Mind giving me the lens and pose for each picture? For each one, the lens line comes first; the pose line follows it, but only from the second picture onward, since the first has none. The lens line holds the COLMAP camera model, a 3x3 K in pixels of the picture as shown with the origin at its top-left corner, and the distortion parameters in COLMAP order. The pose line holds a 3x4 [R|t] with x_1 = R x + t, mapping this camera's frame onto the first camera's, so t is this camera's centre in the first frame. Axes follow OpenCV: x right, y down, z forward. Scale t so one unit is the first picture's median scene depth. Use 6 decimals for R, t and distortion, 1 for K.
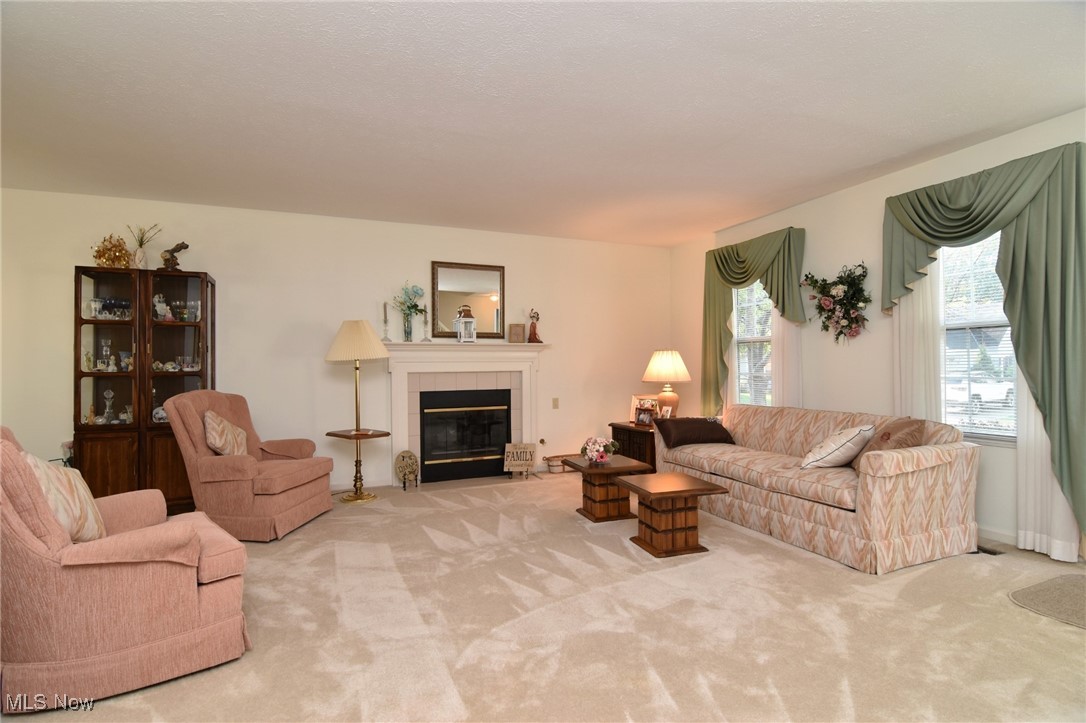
lens RADIAL K [[526.8, 0, 547.6], [0, 526.8, 361.8], [0, 0, 1]] dist [-0.011385, -0.005247]
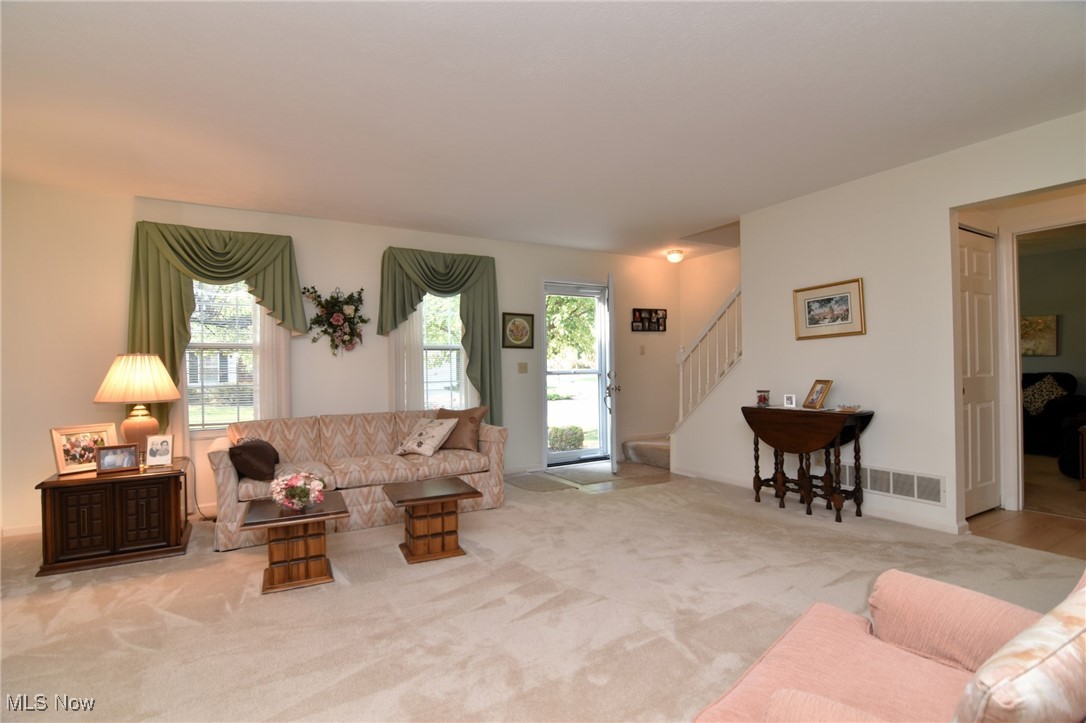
lens RADIAL K [[526.8, 0, 547.3], [0, 526.8, 365.7], [0, 0, 1]] dist [-0.011385, -0.005247]
pose [[-0.108733, 0.004834, 0.994059, -0.603722], [0.001953, 0.999987, -0.004649, -0.005595], [-0.994069, 0.001436, -0.108741, 0.647007]]
